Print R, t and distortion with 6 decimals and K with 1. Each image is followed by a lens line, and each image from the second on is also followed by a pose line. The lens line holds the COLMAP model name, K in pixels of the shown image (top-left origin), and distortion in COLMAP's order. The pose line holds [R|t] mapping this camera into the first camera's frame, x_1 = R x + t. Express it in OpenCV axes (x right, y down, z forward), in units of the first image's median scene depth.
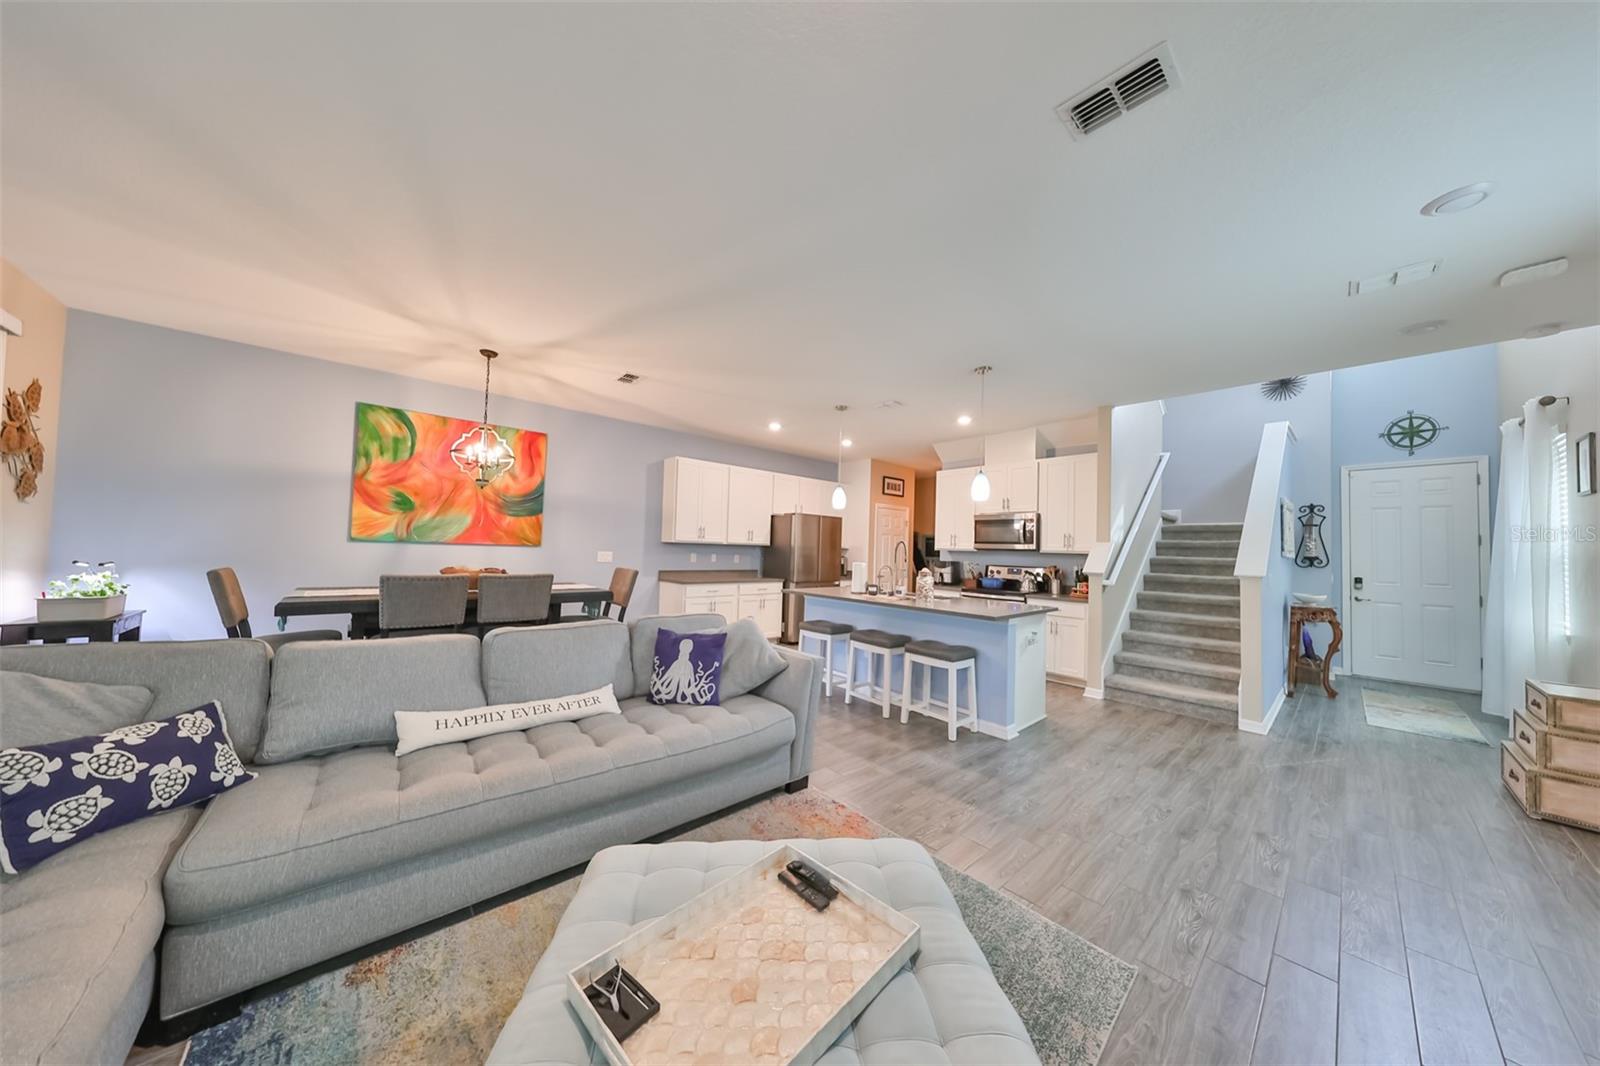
lens RADIAL K [[506.9, 0, 800.0], [0, 506.9, 529.2], [0, 0, 1]] dist [-0.002839, 0.000706]
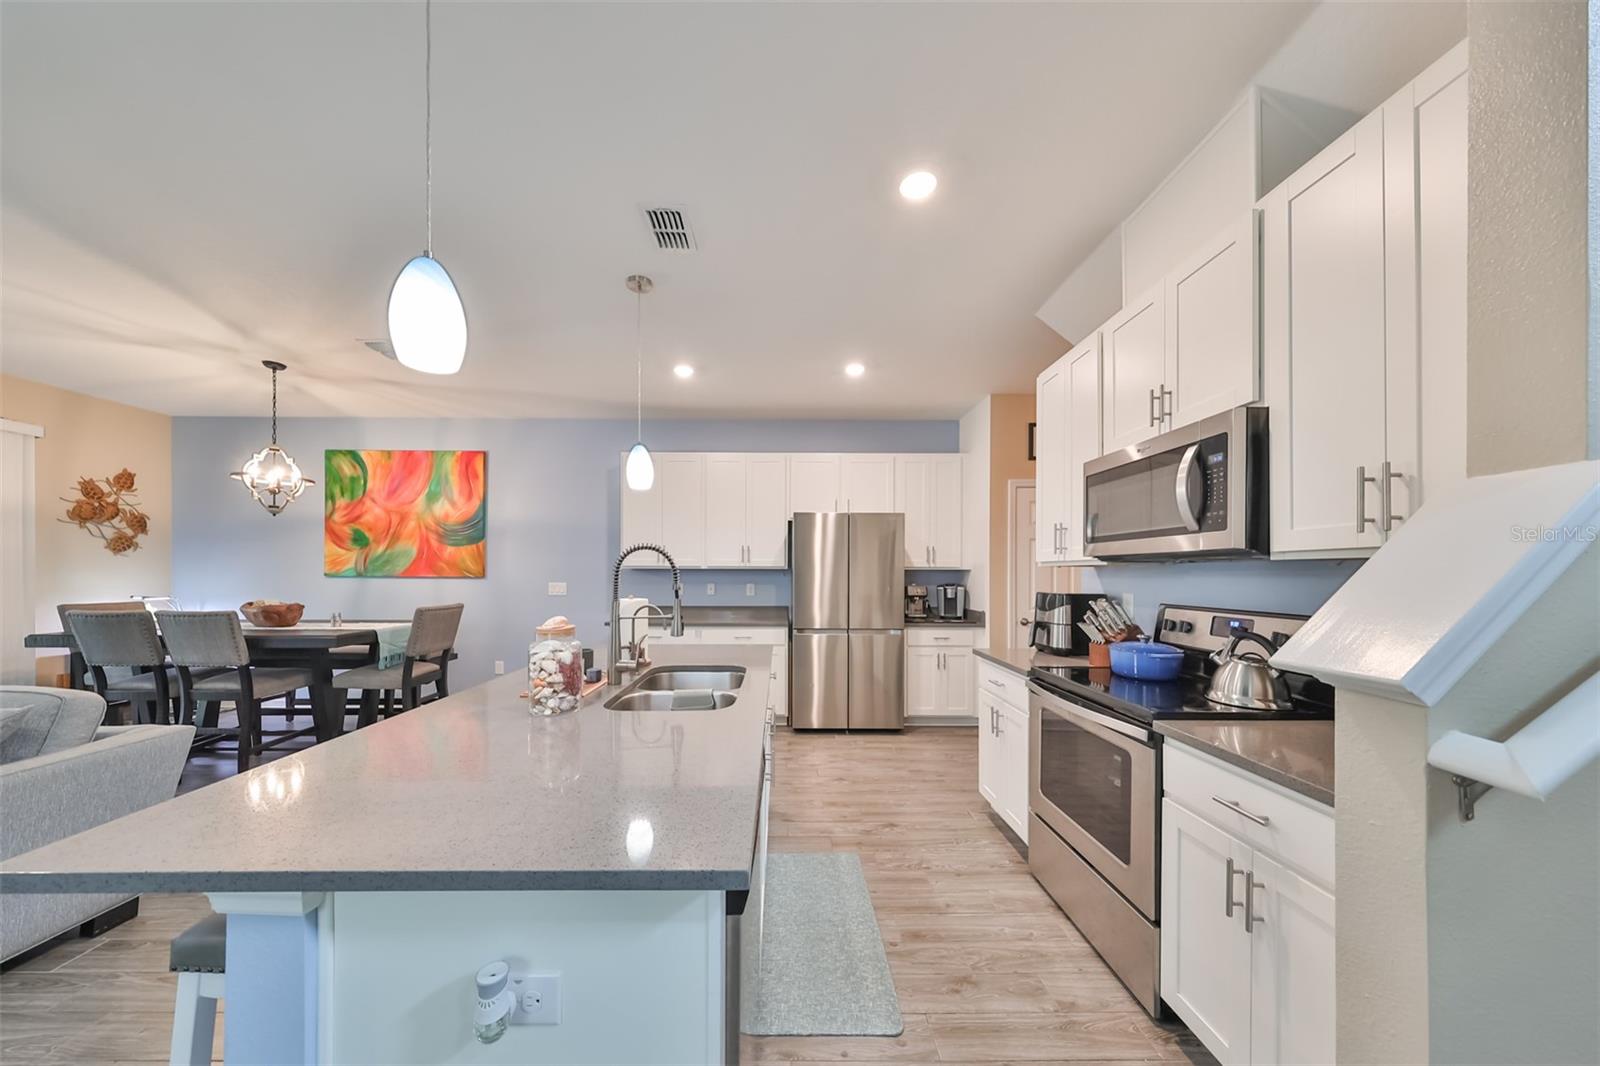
lens RADIAL K [[506.9, 0, 787.8], [0, 506.9, 578.9], [0, 0, 1]] dist [-0.002839, 0.000706]
pose [[0.744226, -0.019609, -0.667640, 0.498090], [0.045863, 0.998710, 0.021791, 0.041859], [0.666351, -0.046838, 0.744165, 0.700693]]
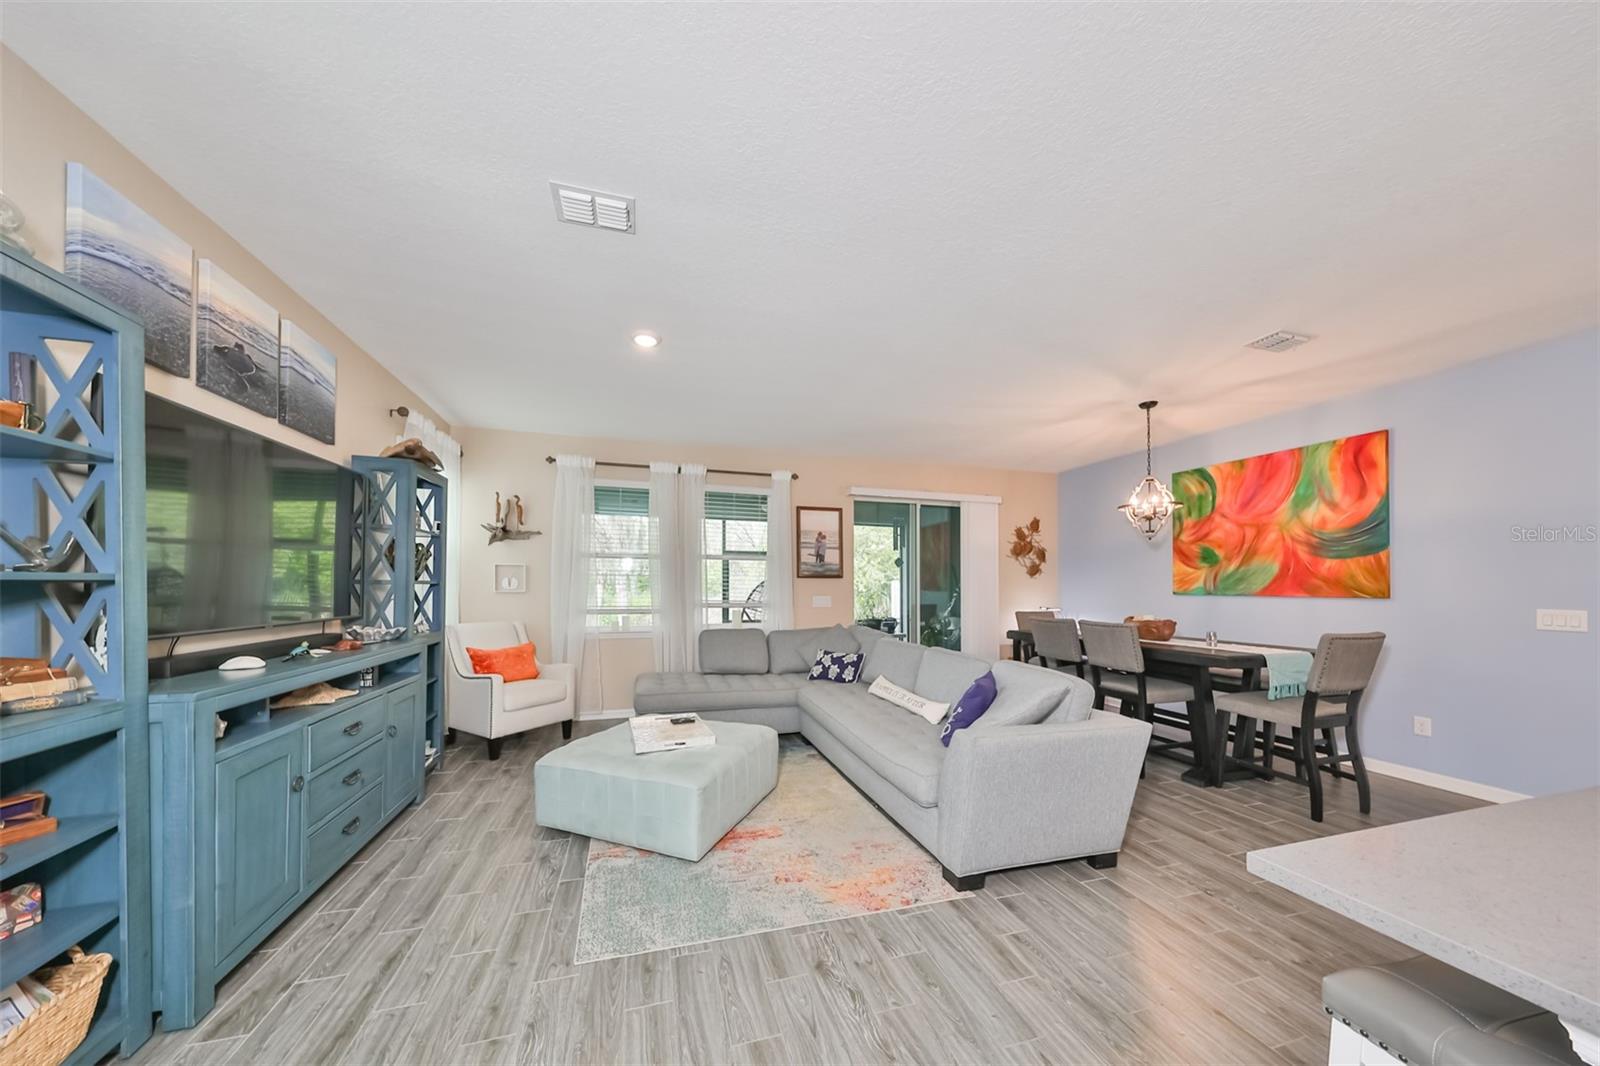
lens RADIAL K [[506.9, 0, 770.5], [0, 506.9, 573.2], [0, 0, 1]] dist [-0.002839, 0.000706]
pose [[-0.468825, -0.057045, -0.881447, 0.463137], [0.015086, 0.997250, -0.072563, 0.036507], [0.883162, -0.047317, -0.466675, 0.601947]]
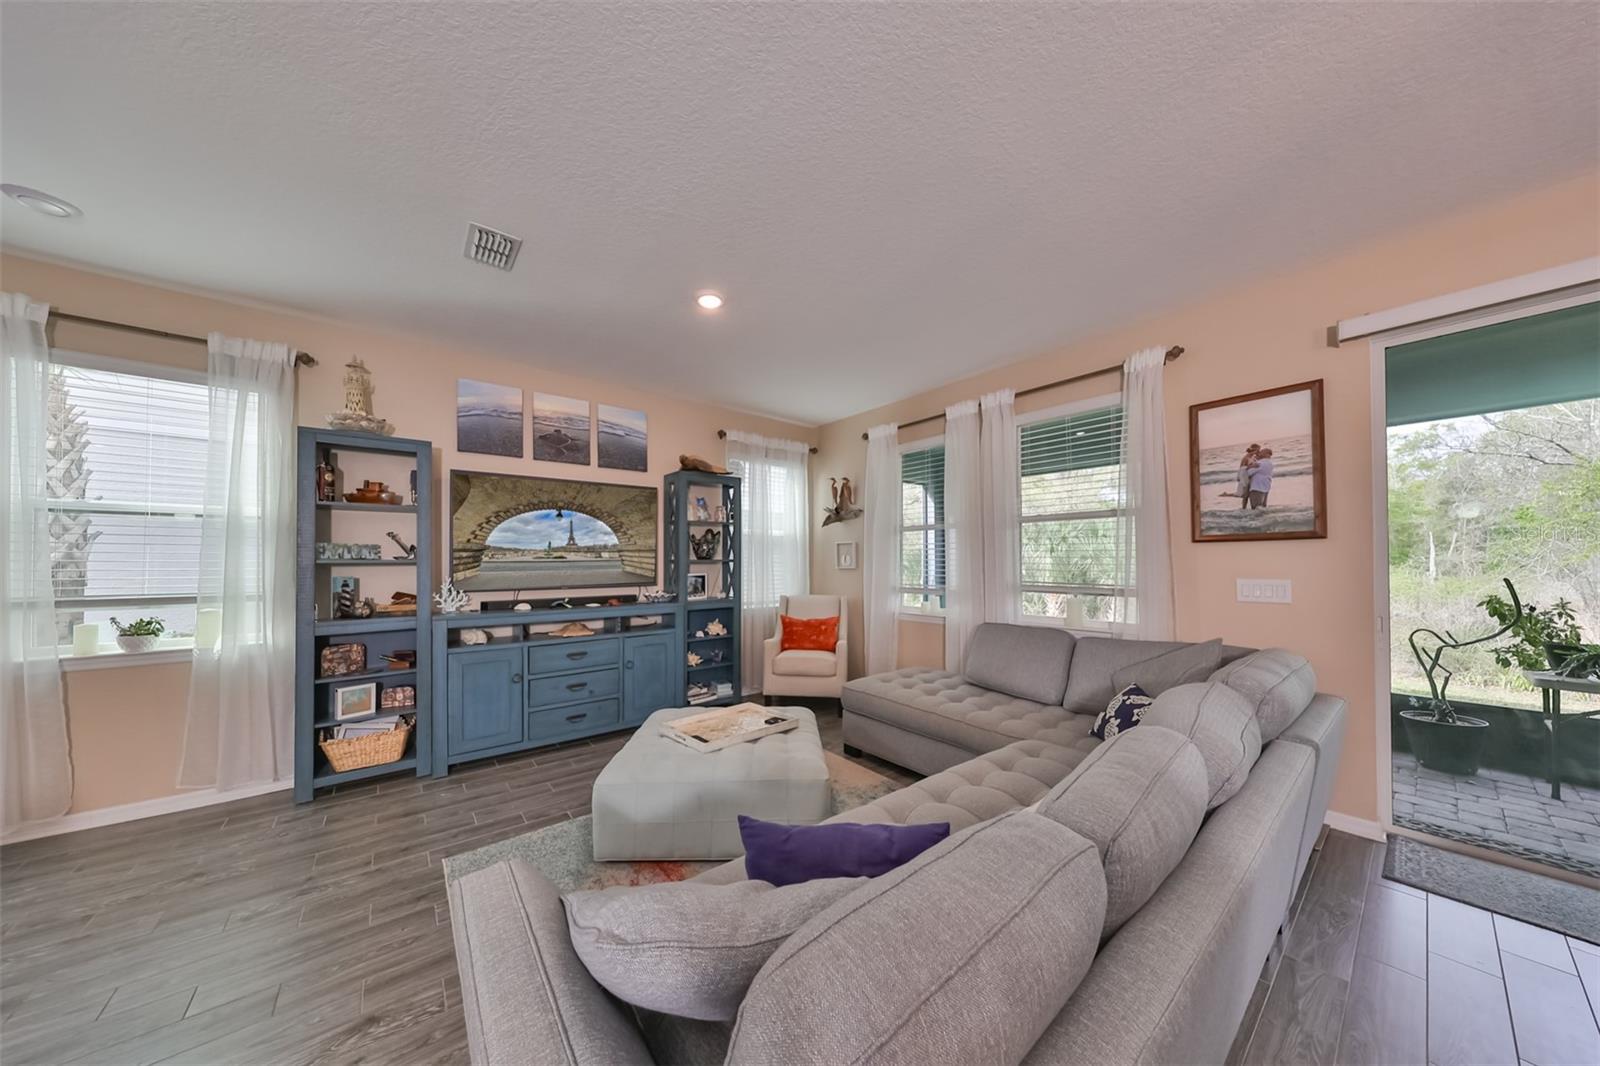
lens RADIAL K [[506.9, 0, 808.0], [0, 506.9, 554.0], [0, 0, 1]] dist [-0.002839, 0.000706]
pose [[-0.997130, -0.023843, 0.071862, -0.114497], [-0.027785, 0.998134, -0.054374, 0.024825], [-0.070431, -0.056215, -0.995931, 0.738257]]
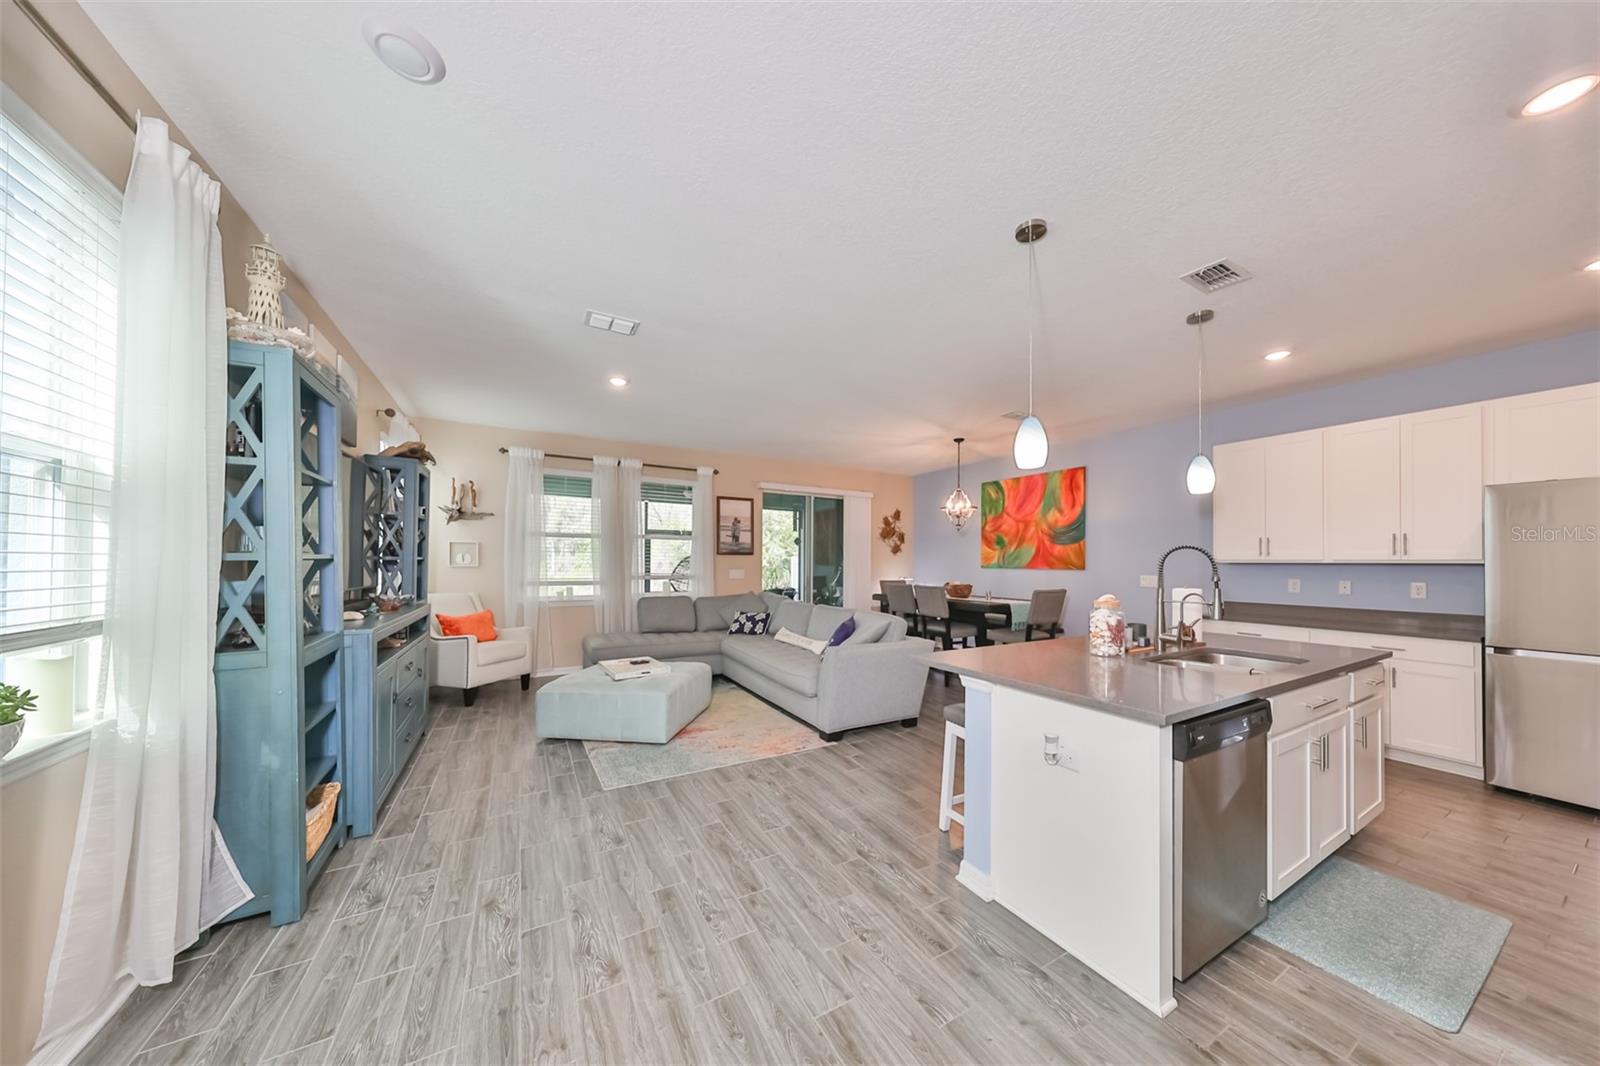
lens RADIAL K [[506.9, 0, 798.2], [0, 506.9, 542.8], [0, 0, 1]] dist [-0.002839, 0.000706]
pose [[-0.237208, -0.068174, -0.969064, 0.718898], [0.024502, 0.996797, -0.076123, 0.044780], [0.971150, -0.041801, -0.234778, 0.667233]]
